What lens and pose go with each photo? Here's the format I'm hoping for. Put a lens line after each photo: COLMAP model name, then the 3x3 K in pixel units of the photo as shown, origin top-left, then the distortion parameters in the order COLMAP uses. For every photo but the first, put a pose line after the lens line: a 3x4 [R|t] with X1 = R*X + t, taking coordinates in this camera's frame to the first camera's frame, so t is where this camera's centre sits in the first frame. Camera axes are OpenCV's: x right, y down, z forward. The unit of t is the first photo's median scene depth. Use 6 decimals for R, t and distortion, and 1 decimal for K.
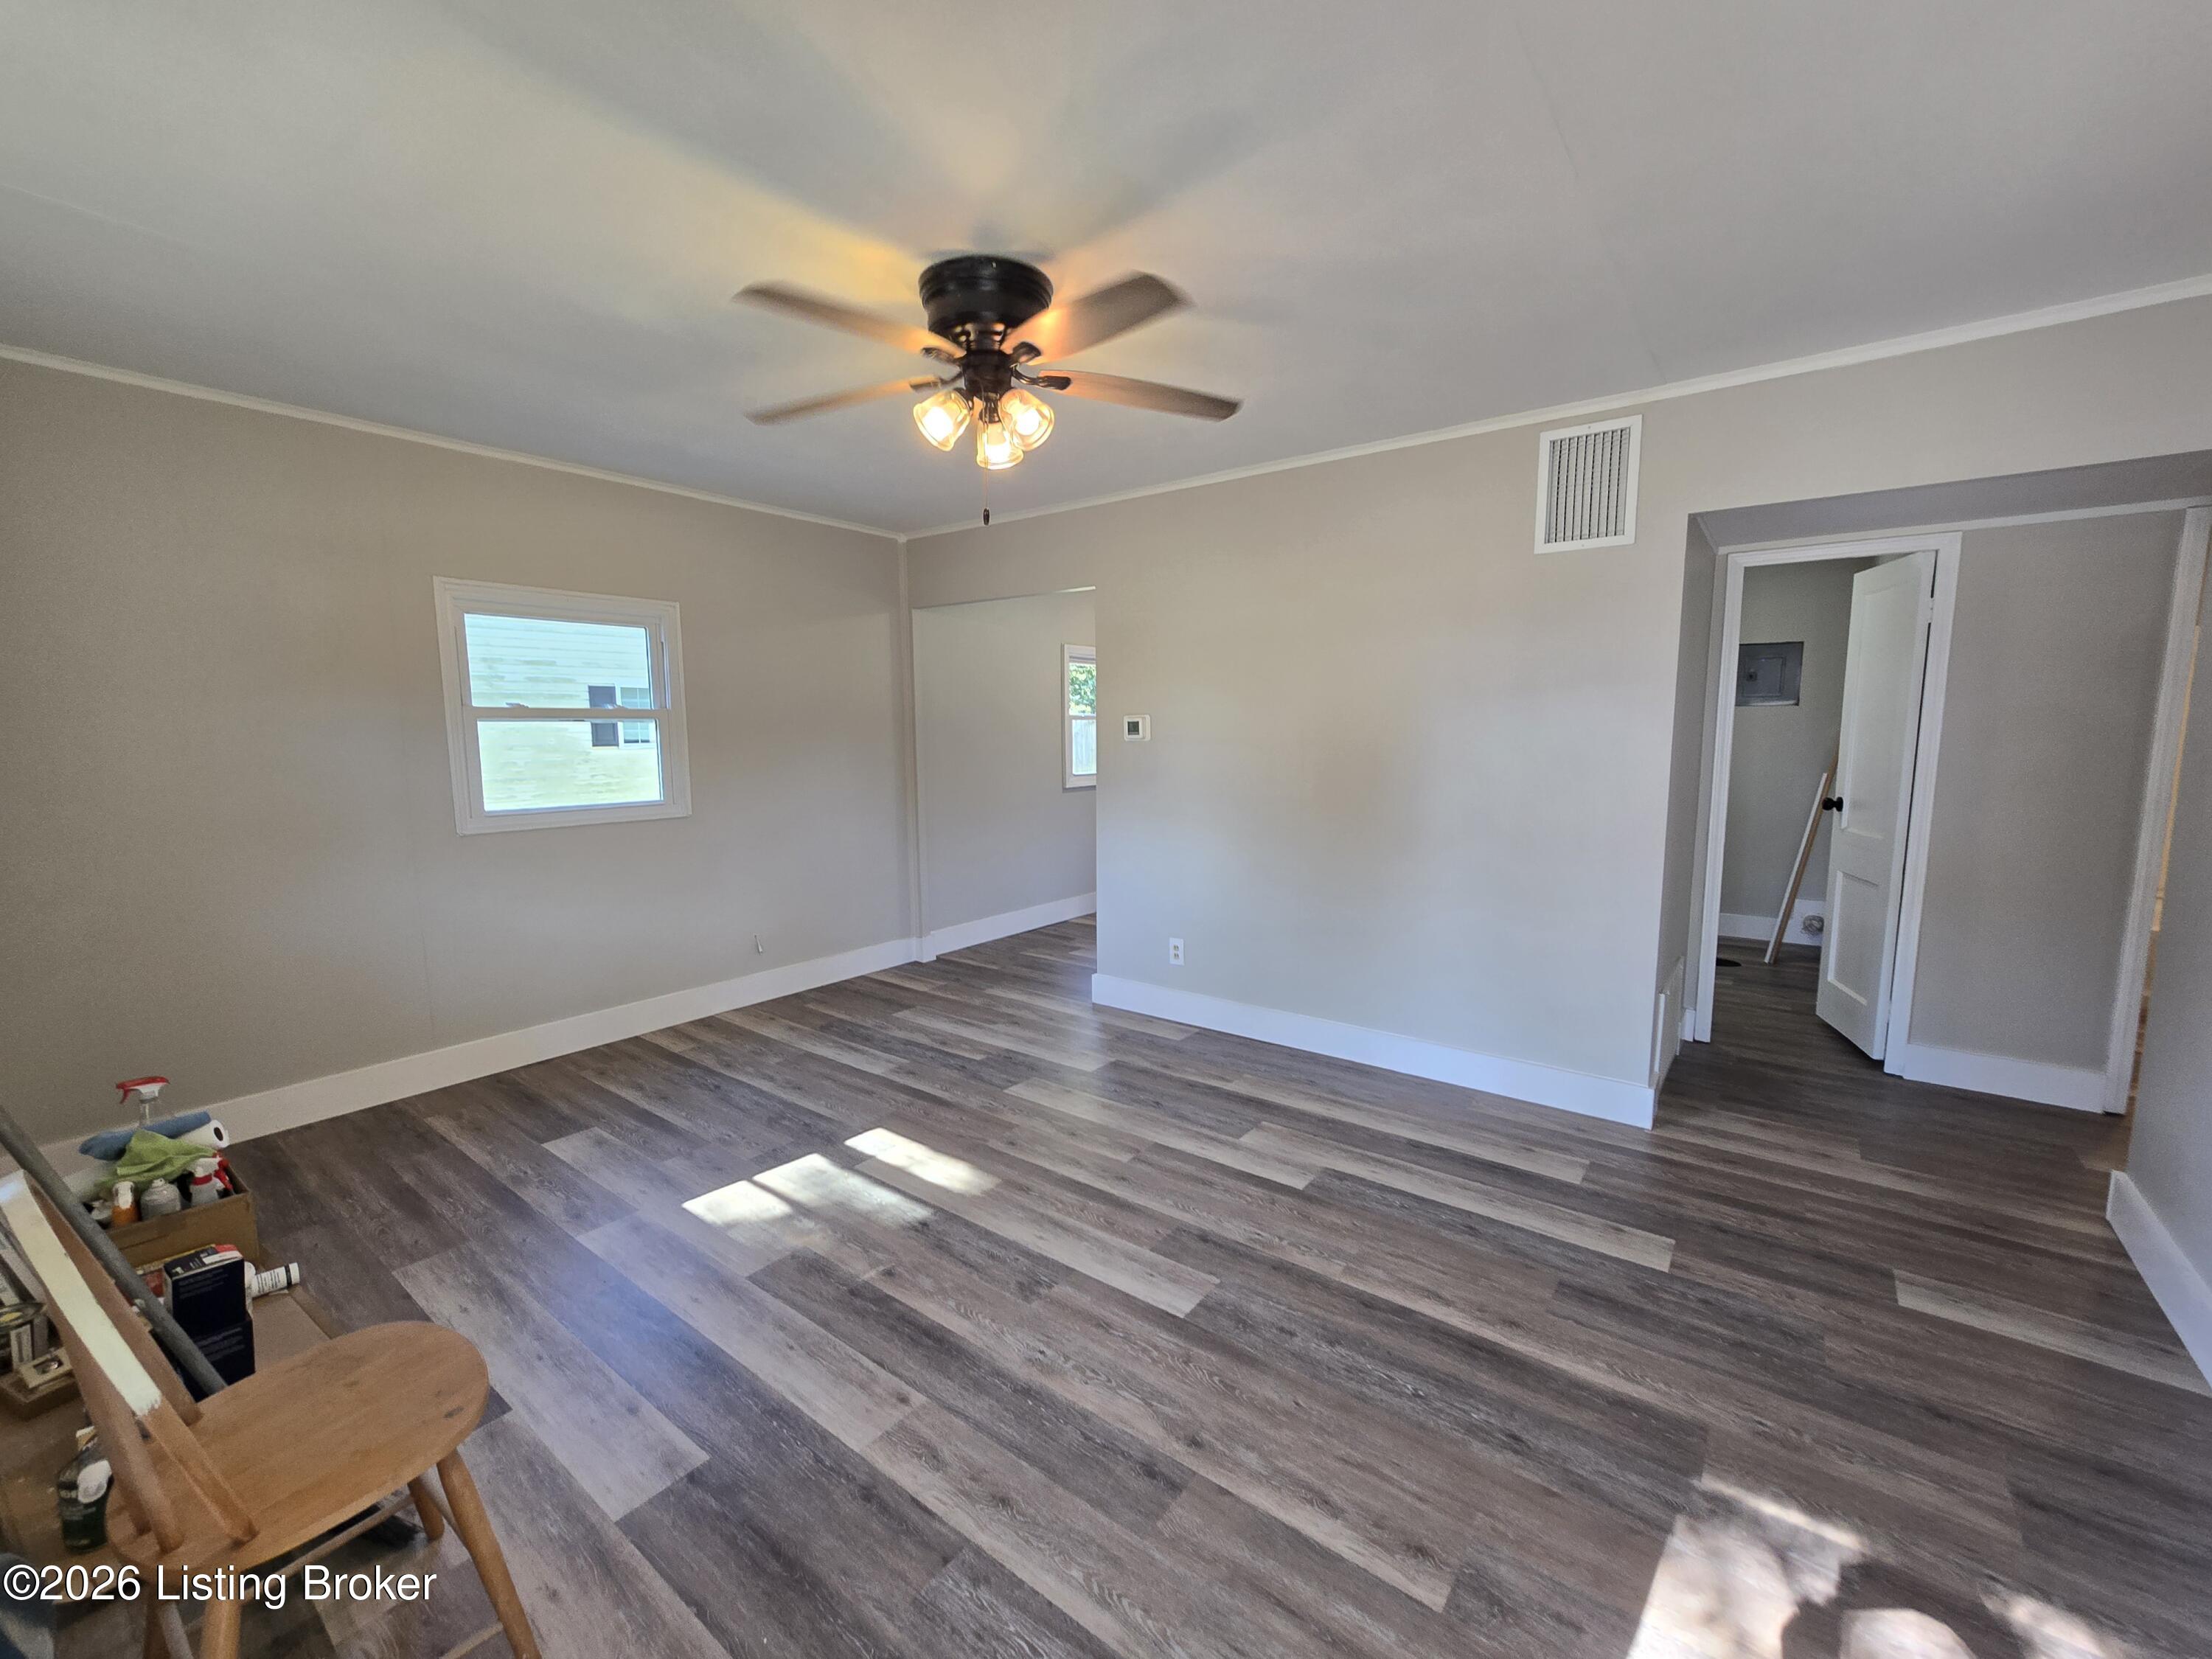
lens RADIAL K [[907.1, 0, 1092.7], [0, 907.1, 823.8], [0, 0, 1]] dist [-0.002153, 0.000811]
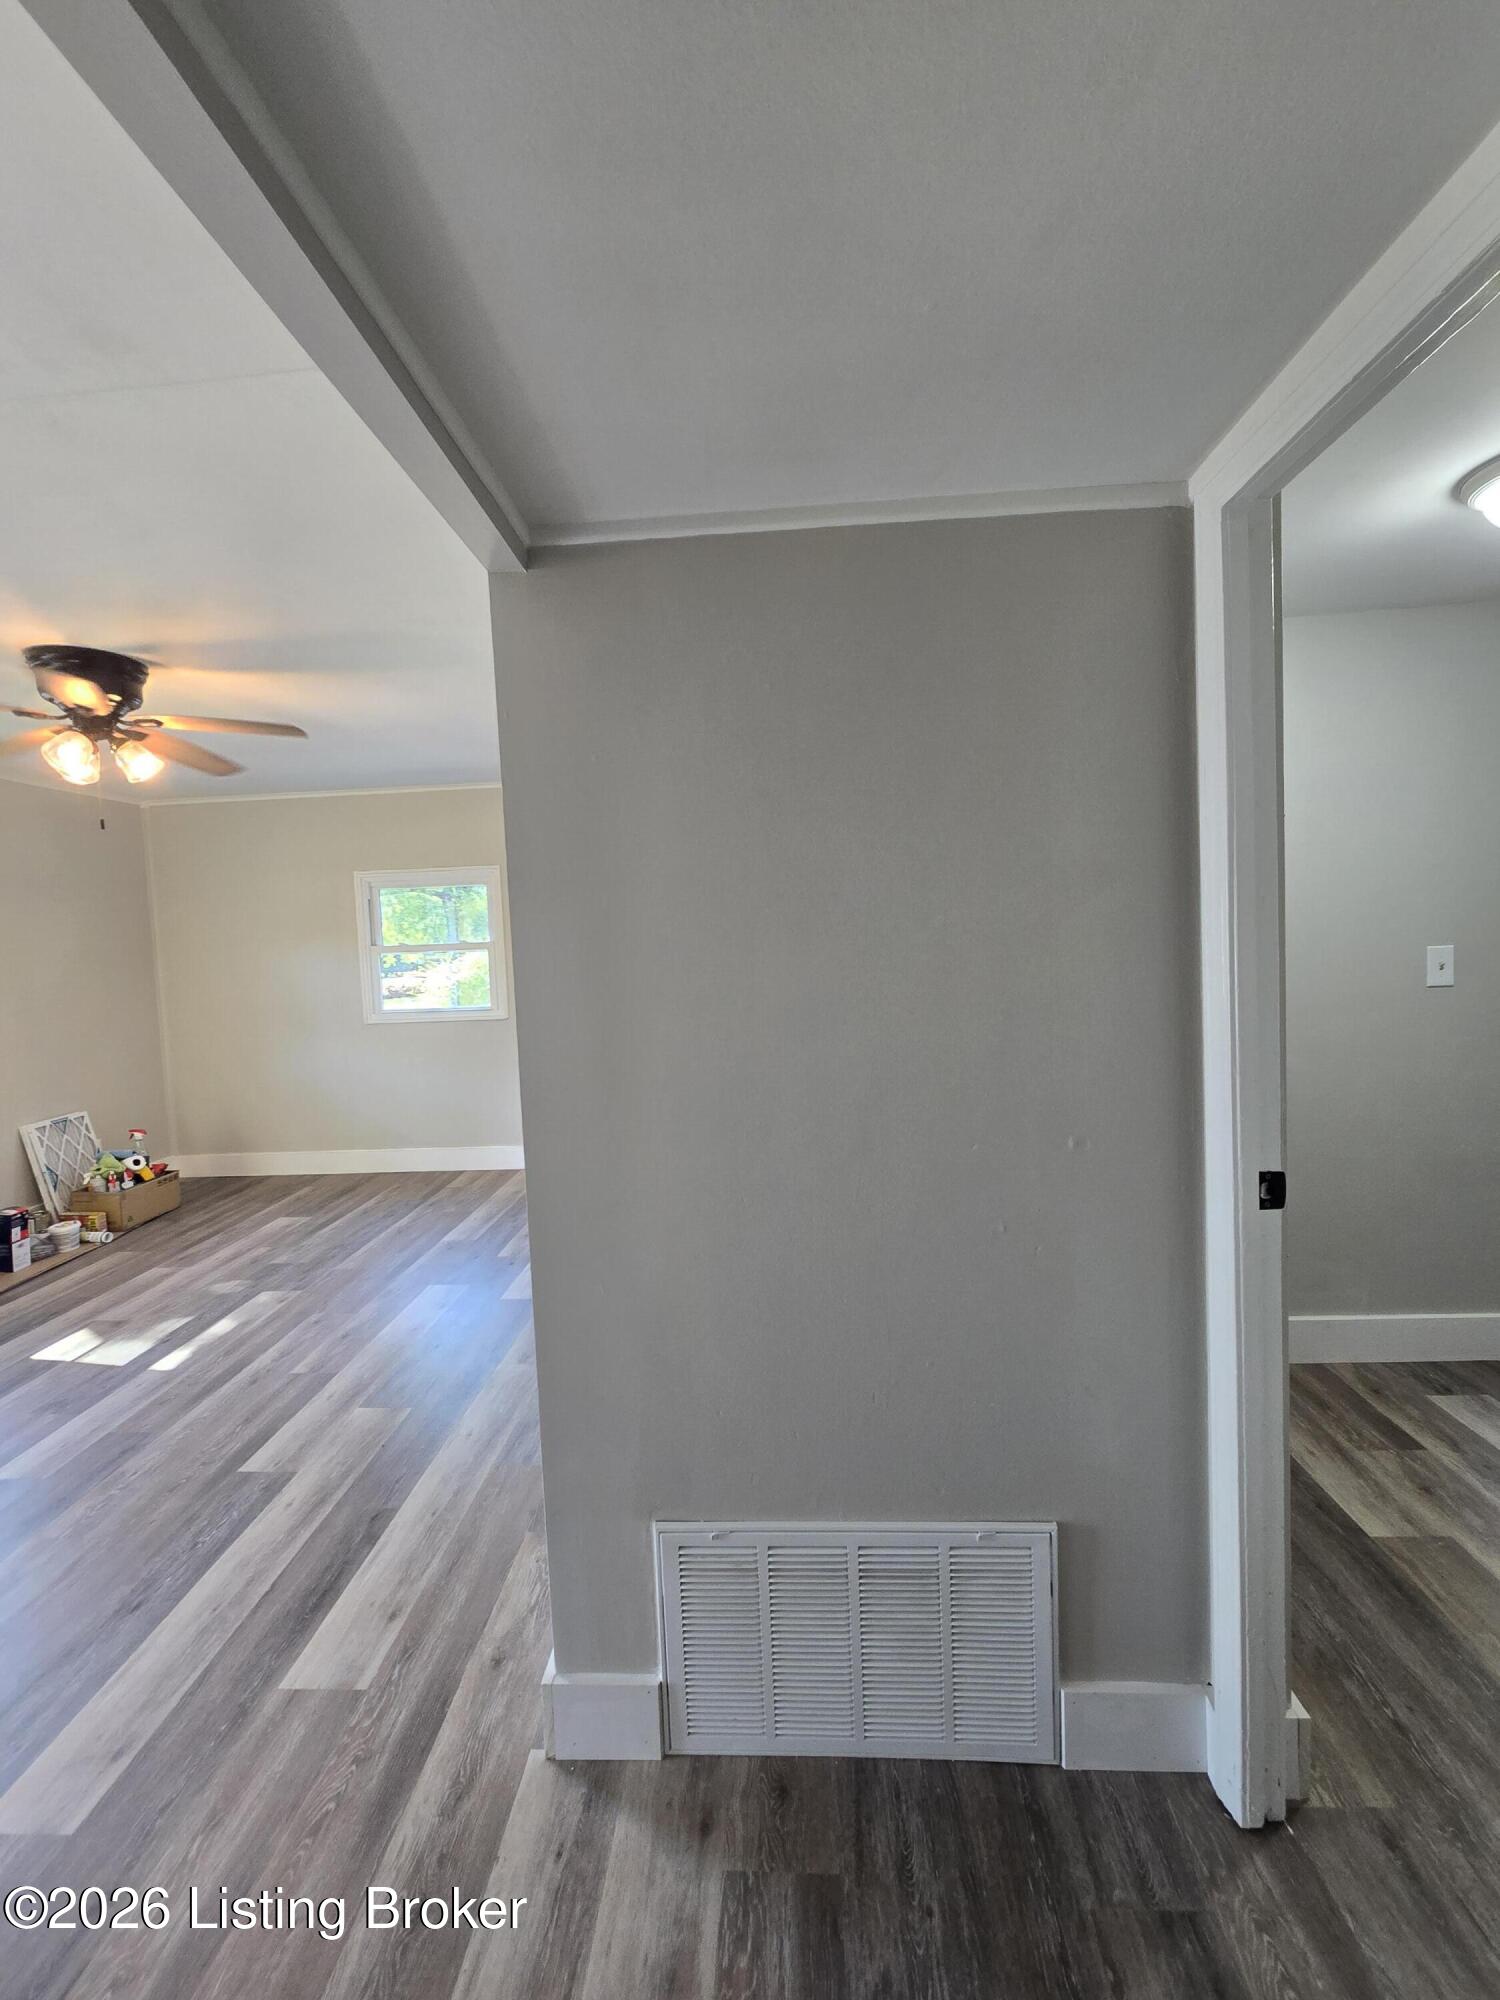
lens RADIAL K [[820.2, 0, 741.5], [0, 820.2, 982.8], [0, 0, 1]] dist [-0.002153, 0.000811]
pose [[0.565571, 0.025988, -0.824290, 1.095490], [-0.049279, 0.998782, -0.002323, -0.109314], [0.823226, 0.041934, 0.566163, 0.847208]]
